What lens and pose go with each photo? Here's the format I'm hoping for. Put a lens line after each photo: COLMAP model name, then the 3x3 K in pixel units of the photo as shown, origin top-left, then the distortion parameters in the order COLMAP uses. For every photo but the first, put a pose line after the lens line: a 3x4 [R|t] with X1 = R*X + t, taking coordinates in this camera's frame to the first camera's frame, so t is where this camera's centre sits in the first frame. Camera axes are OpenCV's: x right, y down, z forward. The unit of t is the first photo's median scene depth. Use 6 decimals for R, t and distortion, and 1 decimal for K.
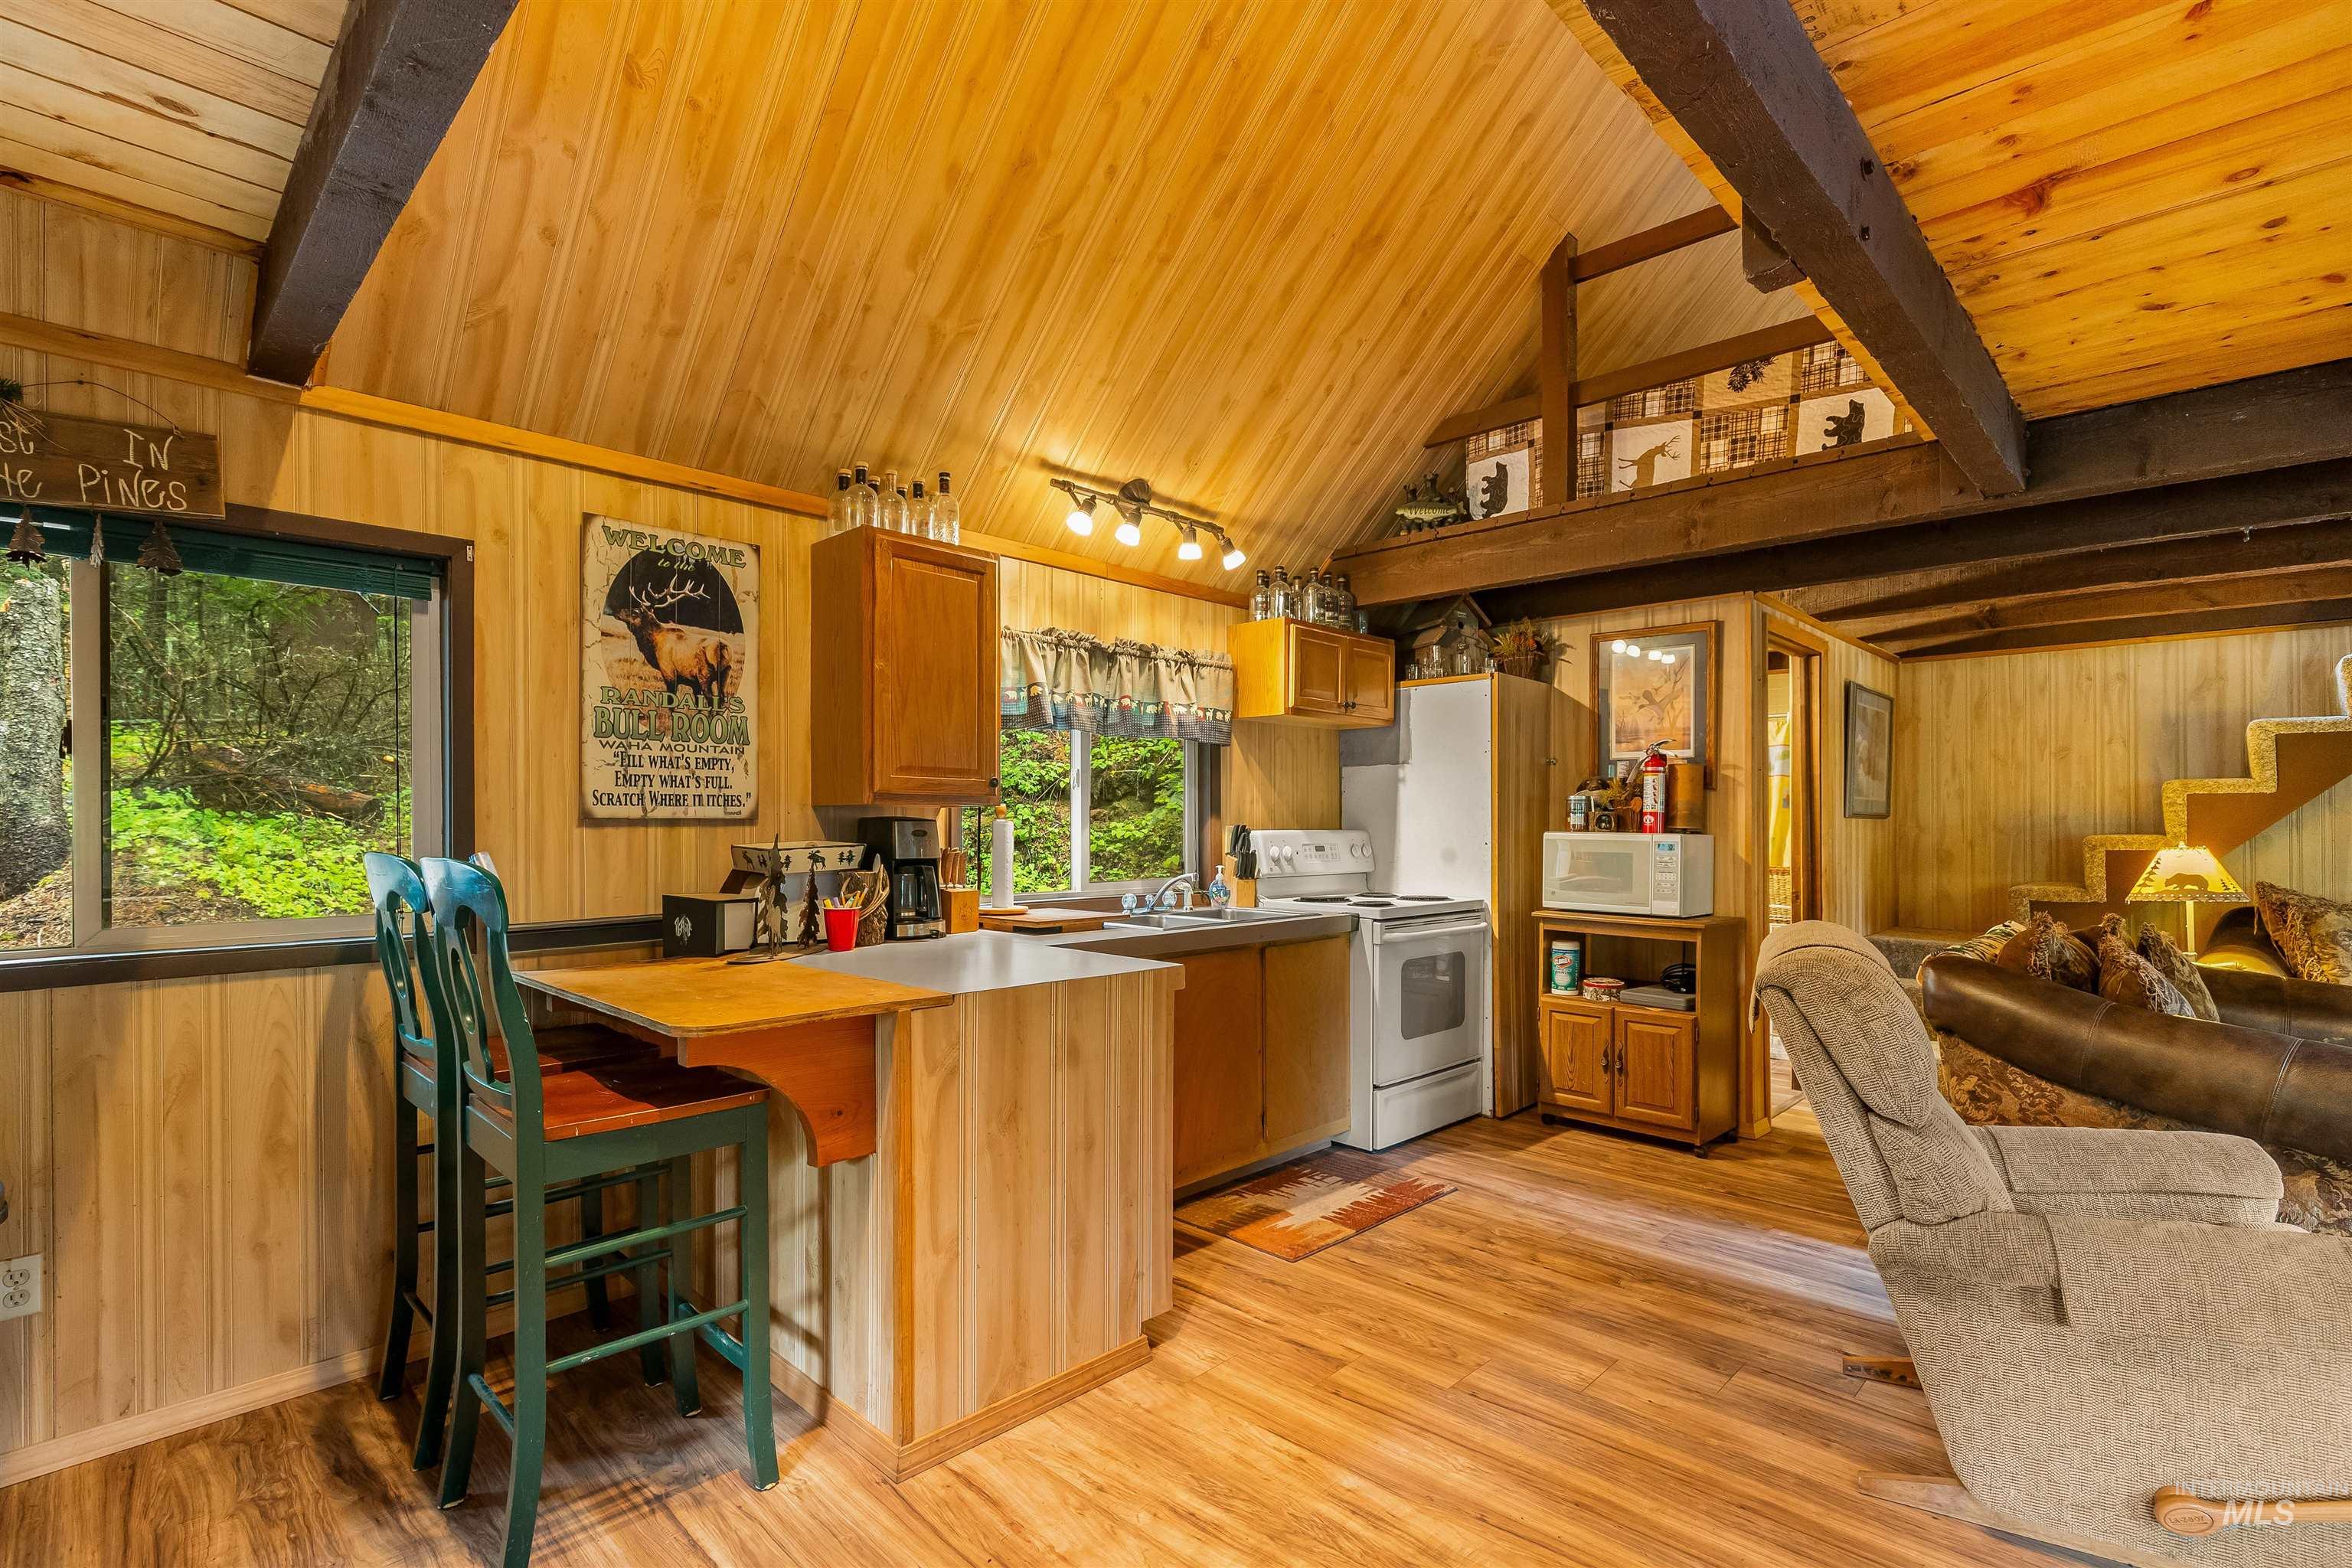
lens RADIAL K [[1093.1, 0, 1182.1], [0, 1093.1, 818.7], [0, 0, 1]] dist [-0.003449, -0.000235]
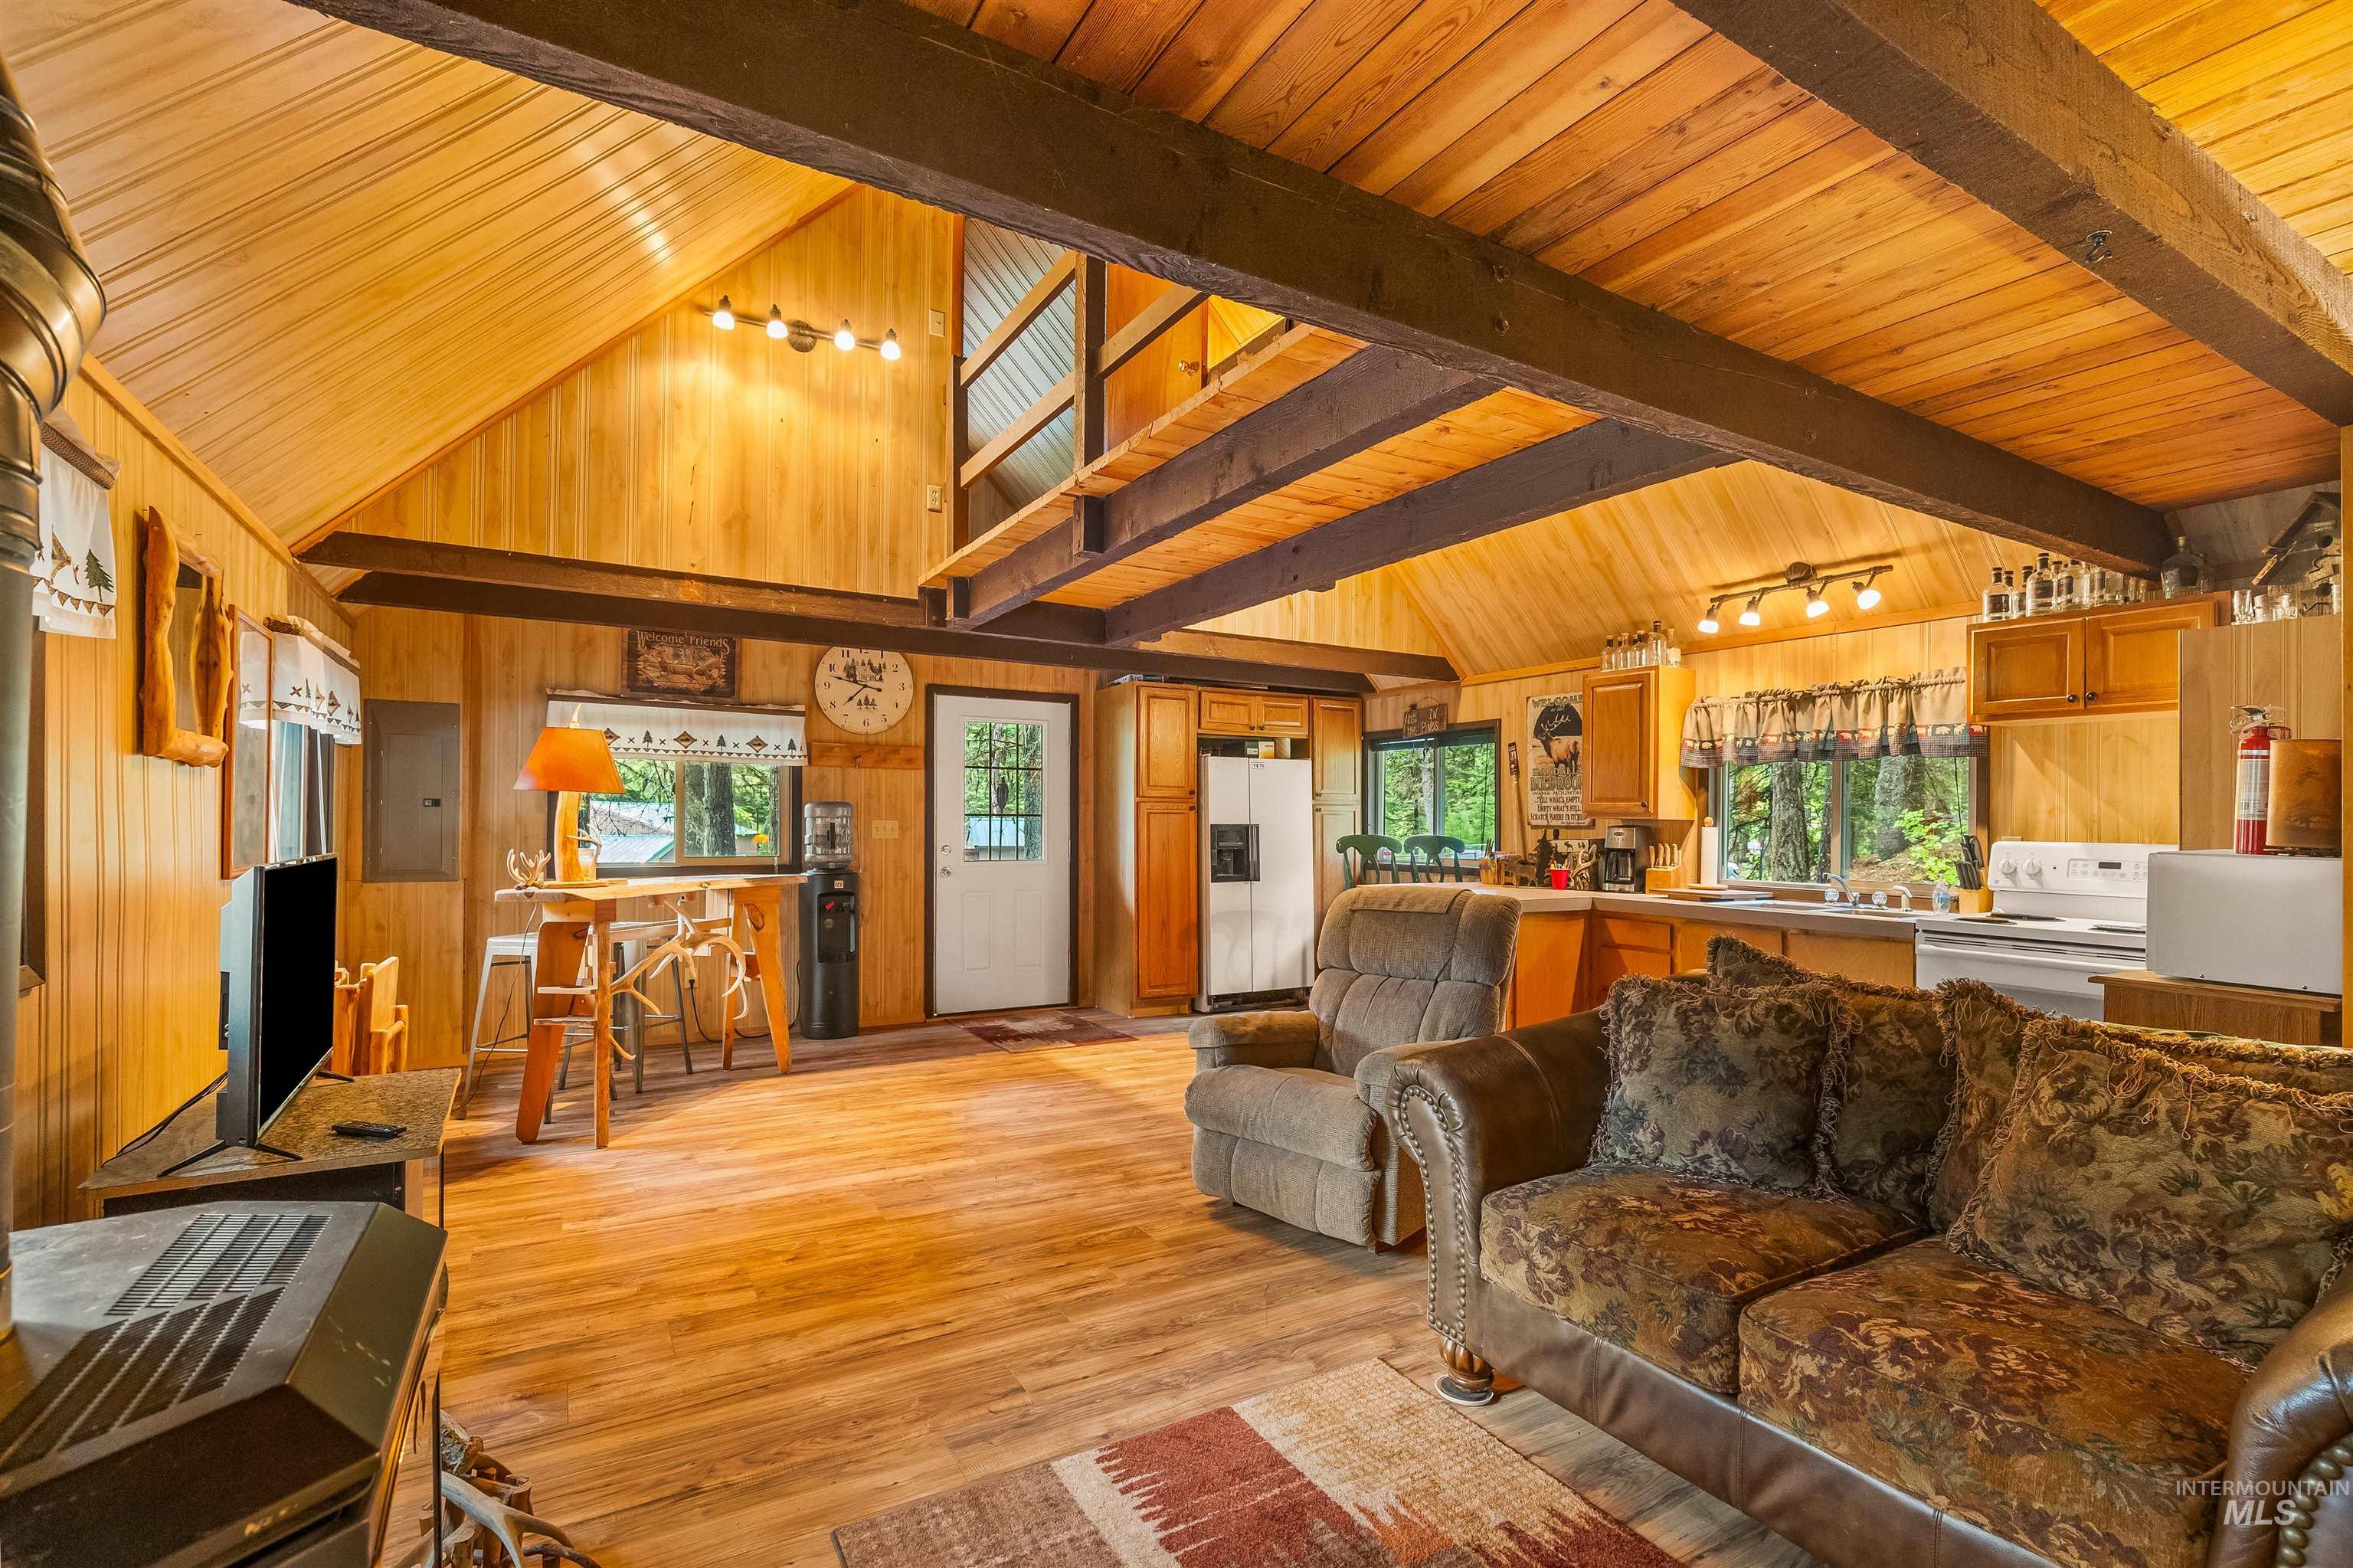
lens RADIAL K [[1047.4, 0, 1181.5], [0, 1047.4, 821.4], [0, 0, 1]] dist [-0.005022, 0.000030]
pose [[-0.260739, -0.004084, -0.965401, 1.294381], [-0.009820, 0.999951, -0.001578, 0.001709], [0.965359, 0.009068, -0.260766, 0.606682]]
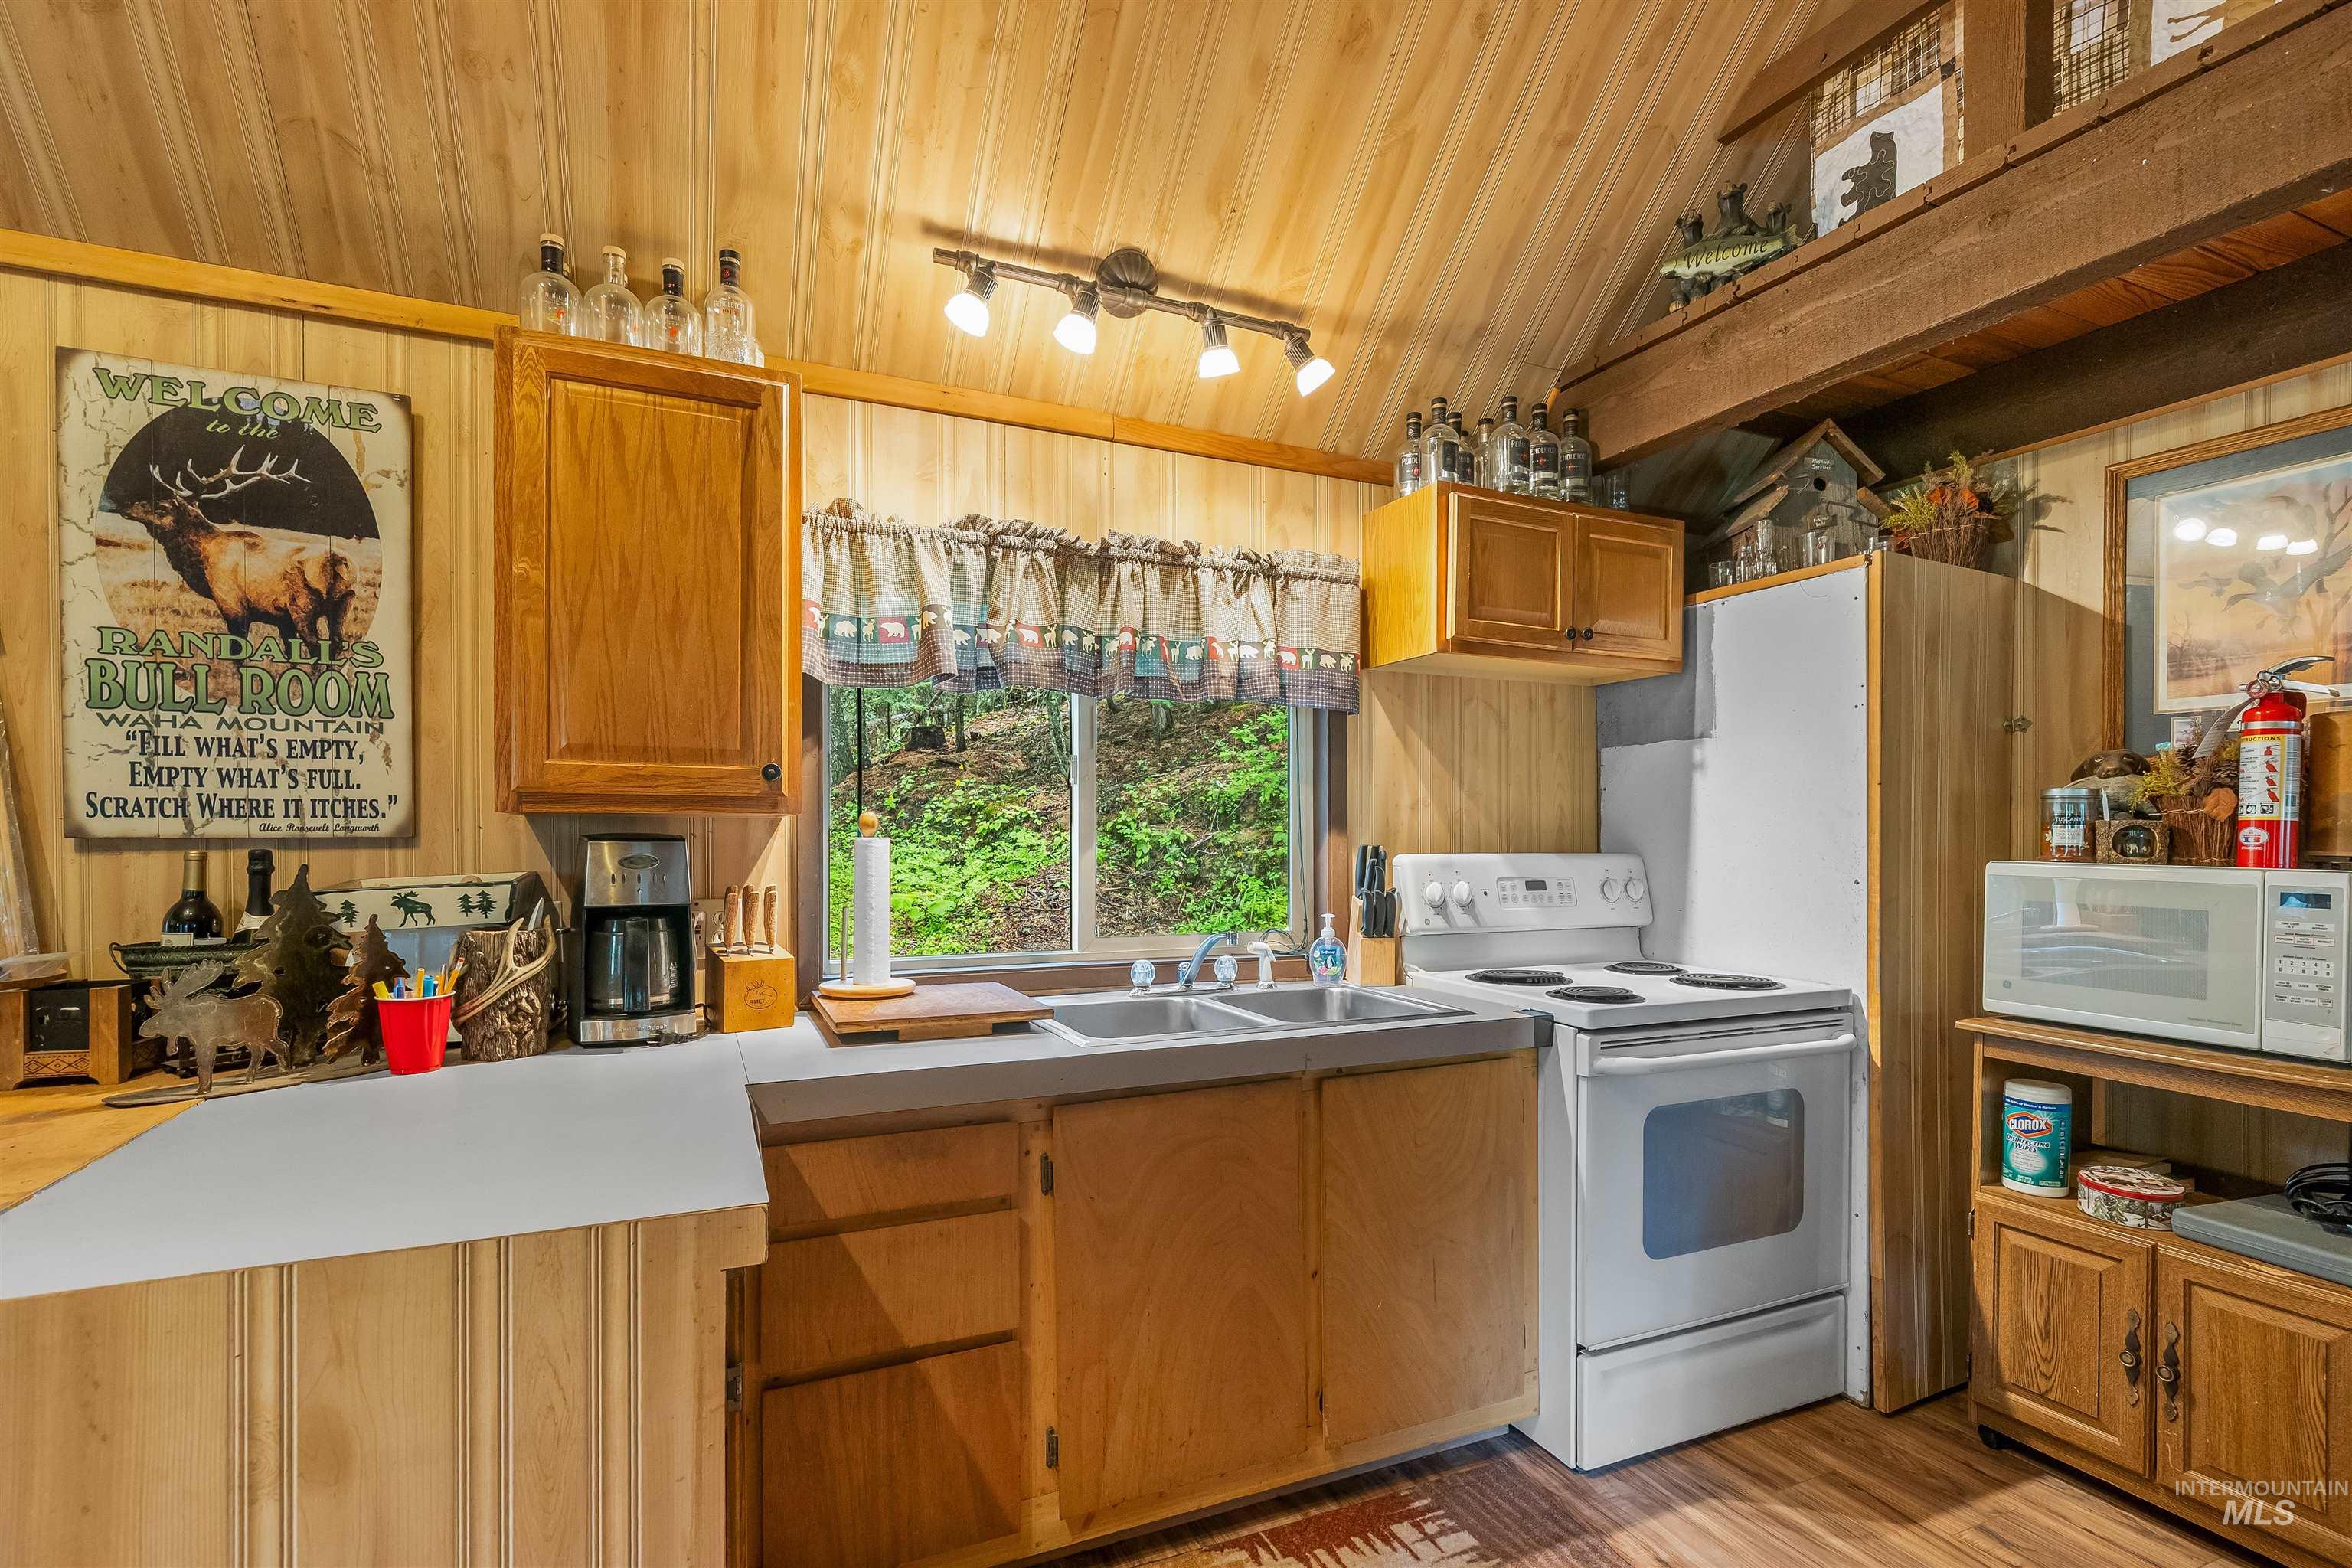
lens RADIAL K [[1102.7, 0, 1184.1], [0, 1102.7, 839.8], [0, 0, 1]] dist [-0.006909, 0.001516]
pose [[0.932334, 0.000280, -0.361599, 0.193342], [0.001726, 0.999985, 0.005224, -0.000920], [0.361595, -0.005495, 0.932319, 0.451052]]
